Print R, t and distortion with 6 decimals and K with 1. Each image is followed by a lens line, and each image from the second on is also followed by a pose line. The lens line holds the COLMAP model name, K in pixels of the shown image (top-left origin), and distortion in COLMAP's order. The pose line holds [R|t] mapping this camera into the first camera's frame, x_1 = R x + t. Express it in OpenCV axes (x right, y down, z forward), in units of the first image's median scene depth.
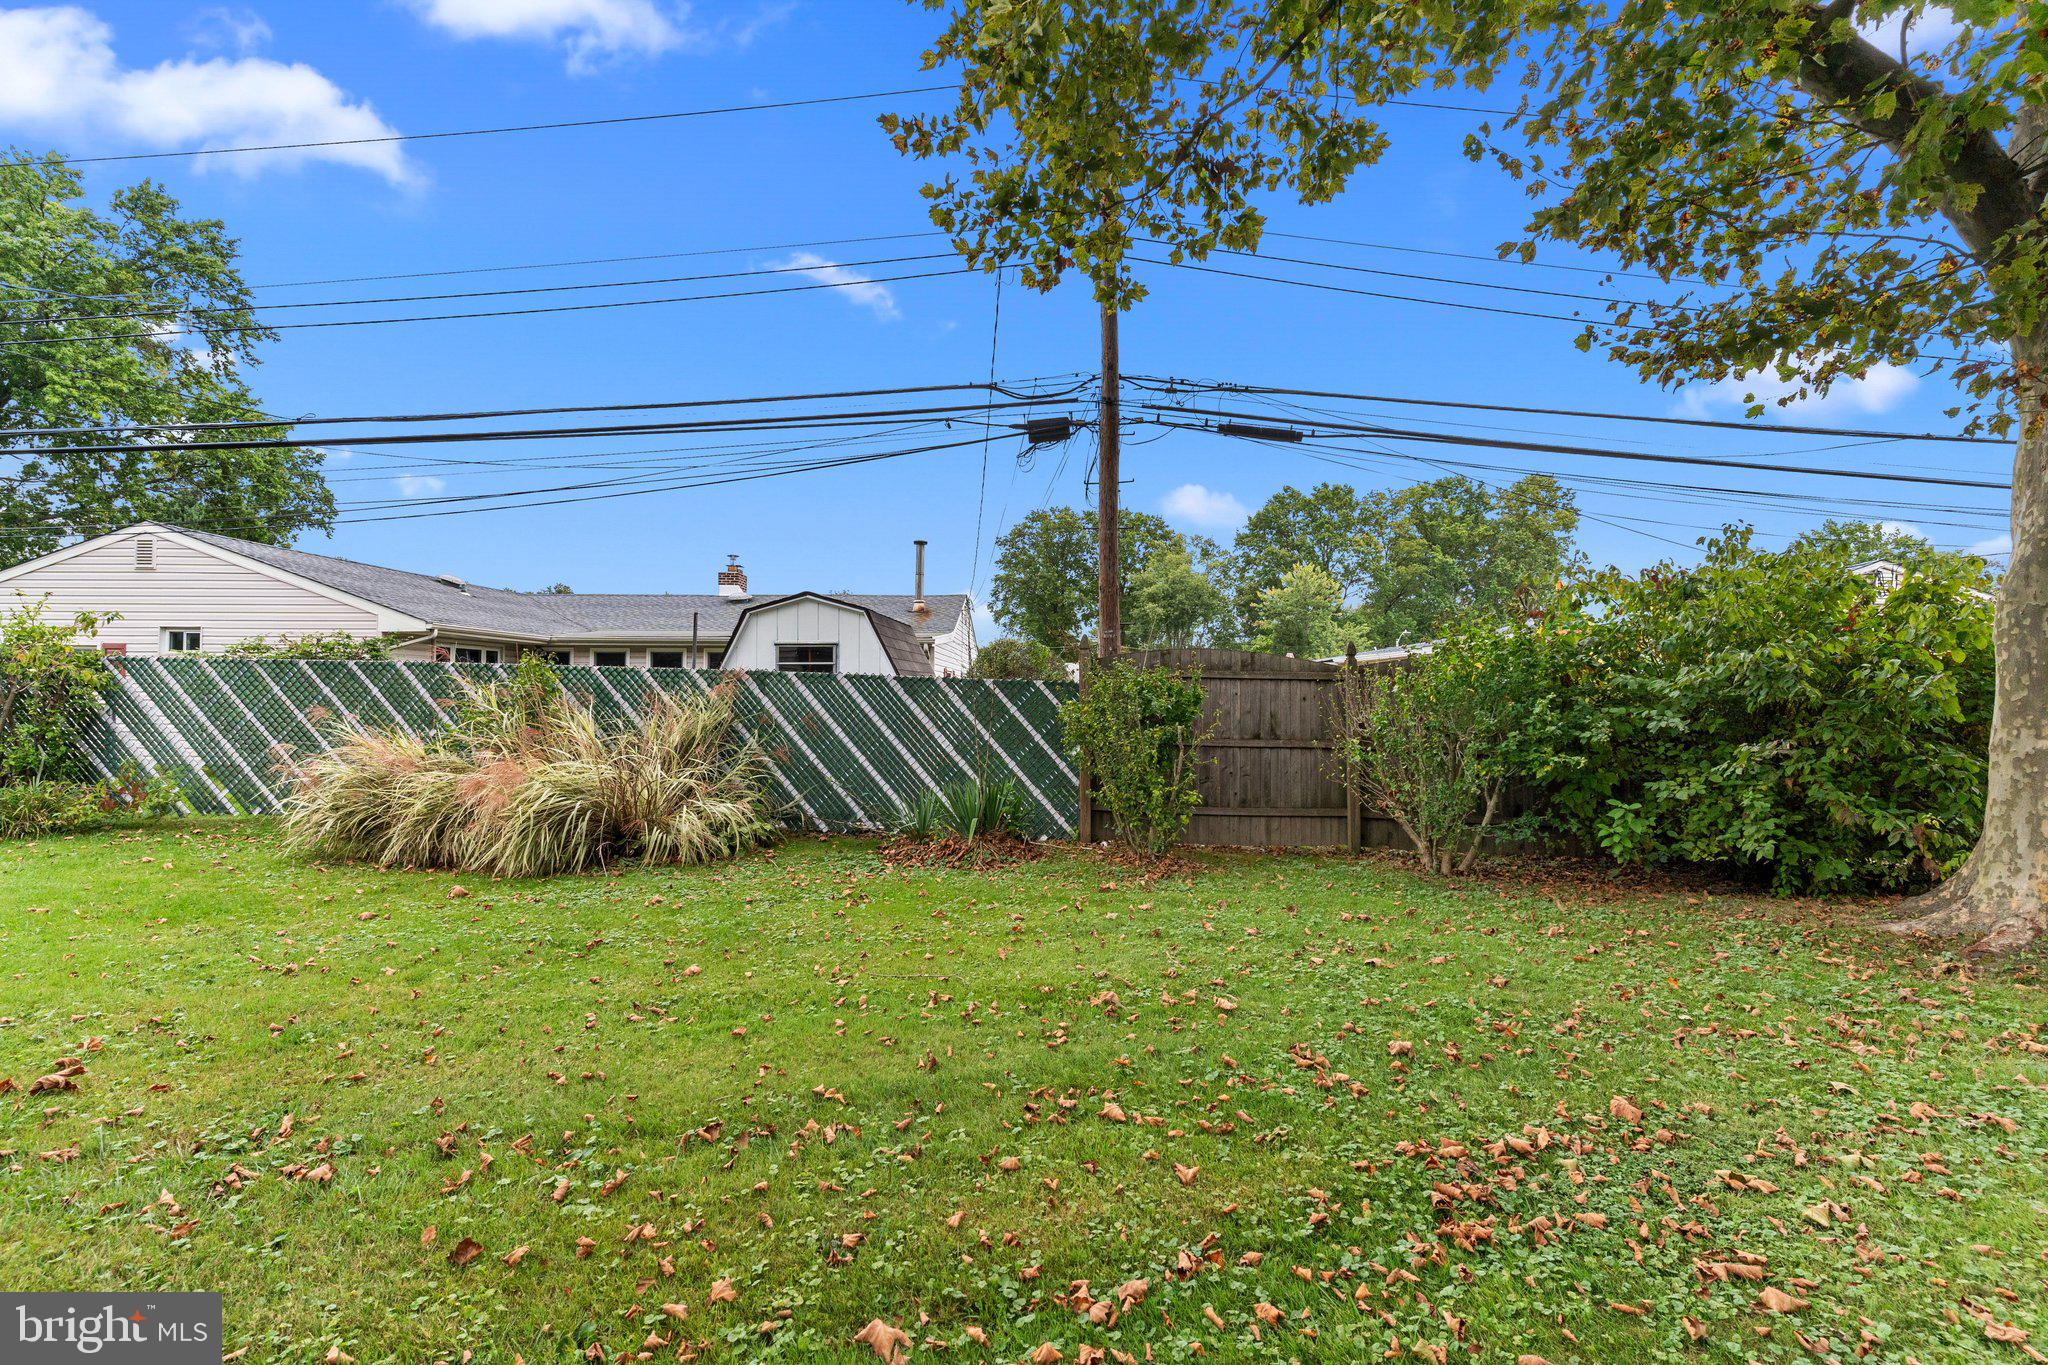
lens RADIAL K [[994.7, 0, 1026.8], [0, 994.7, 677.3], [0, 0, 1]] dist [-0.000797, -0.000545]
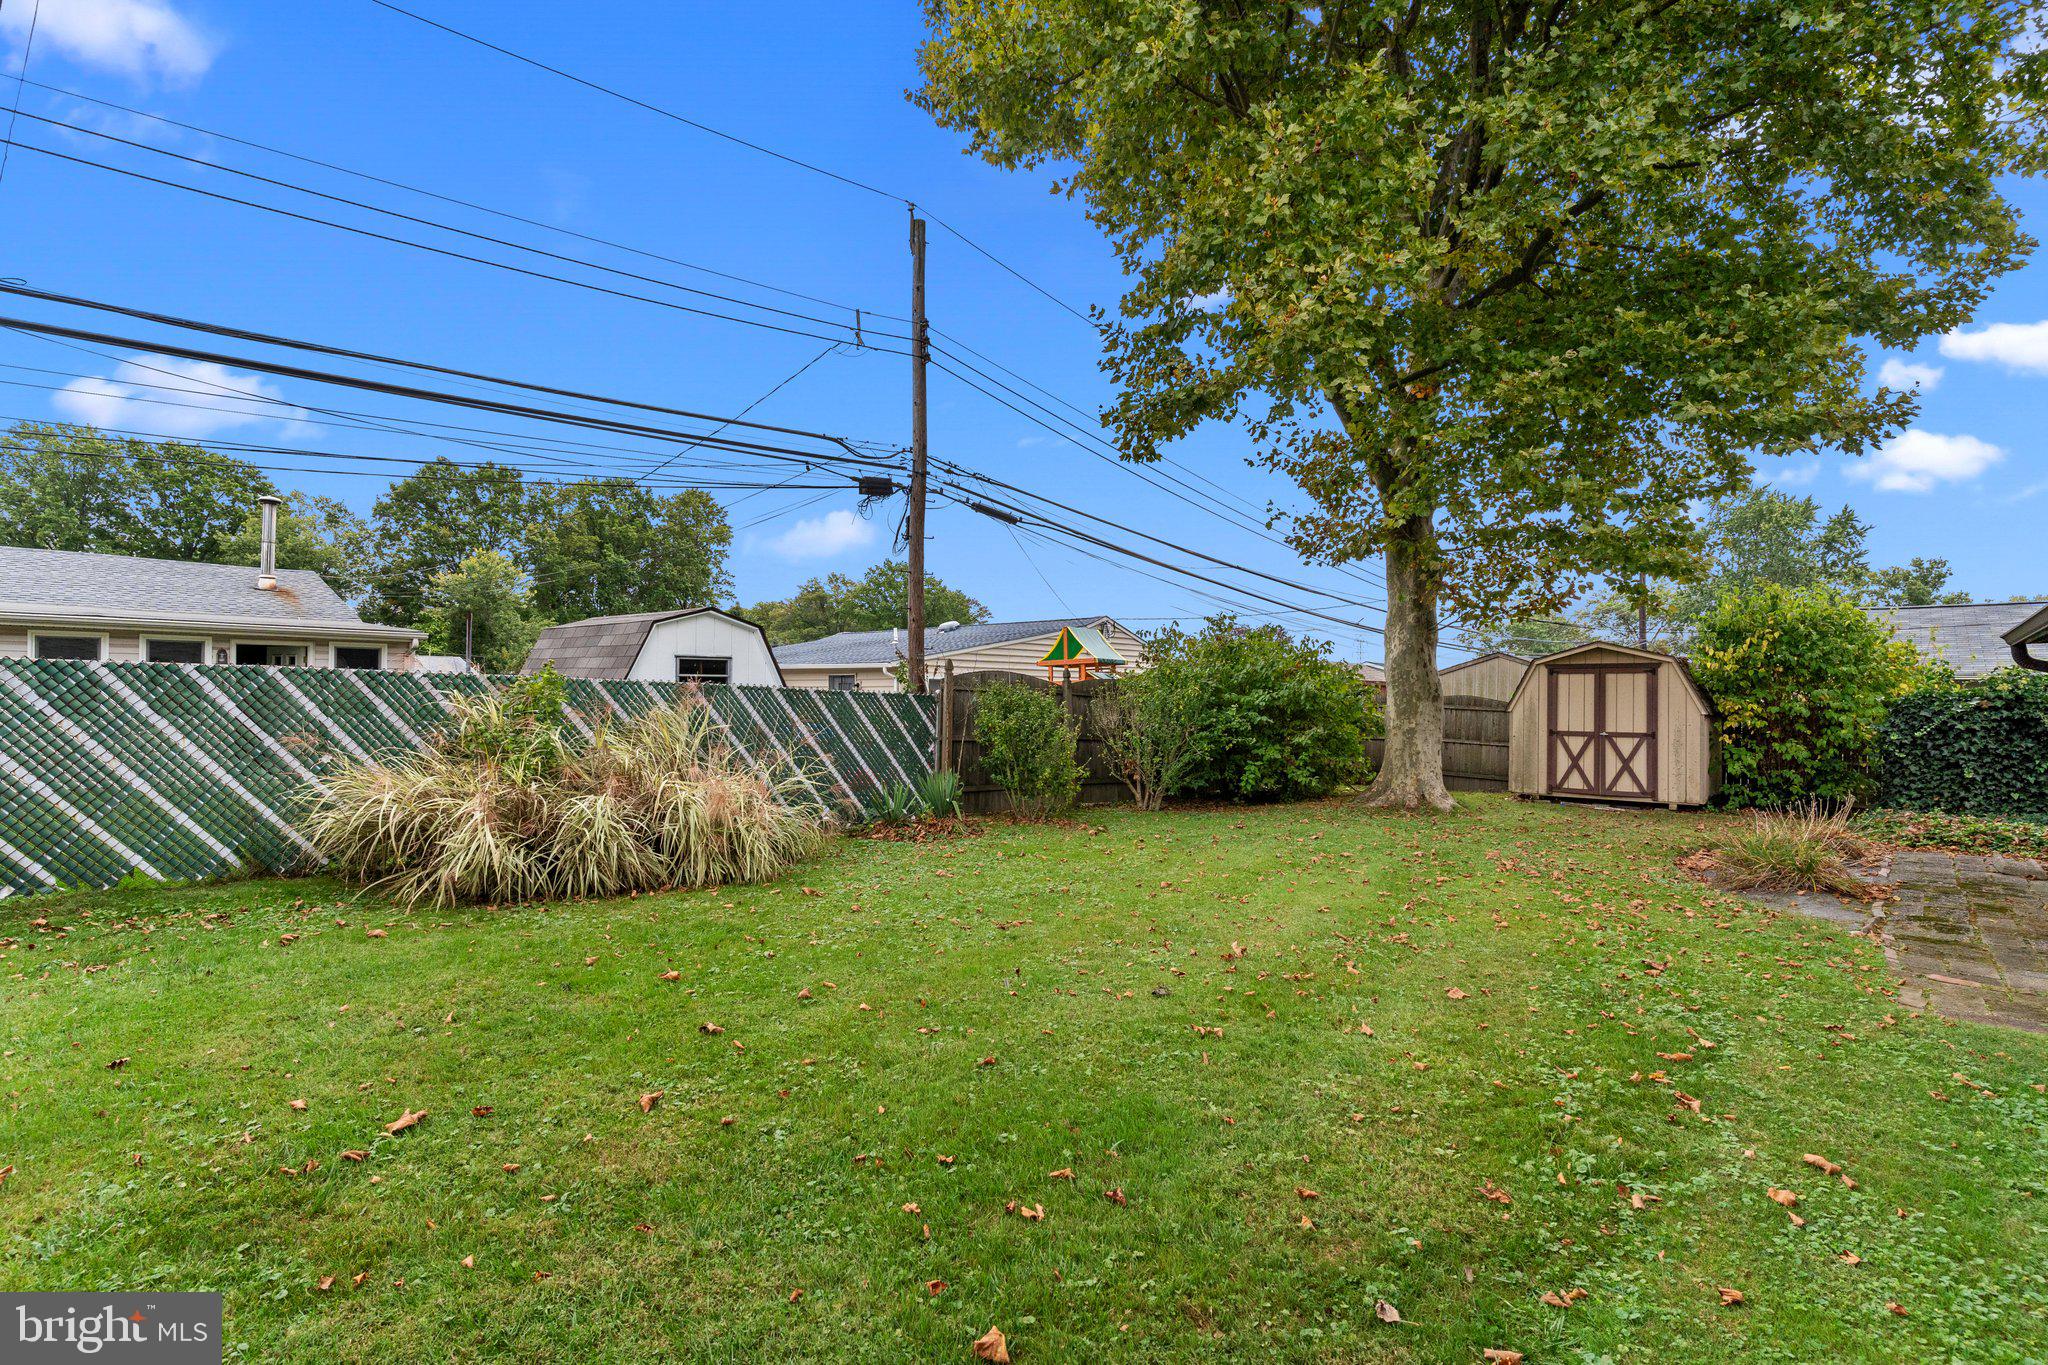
lens RADIAL K [[994.7, 0, 1026.8], [0, 994.7, 677.3], [0, 0, 1]] dist [-0.000797, -0.000545]
pose [[0.638478, 0.013054, 0.769529, -0.799617], [-0.019738, 0.999805, -0.000583, -0.017305], [-0.769387, -0.014816, 0.638611, 0.075408]]
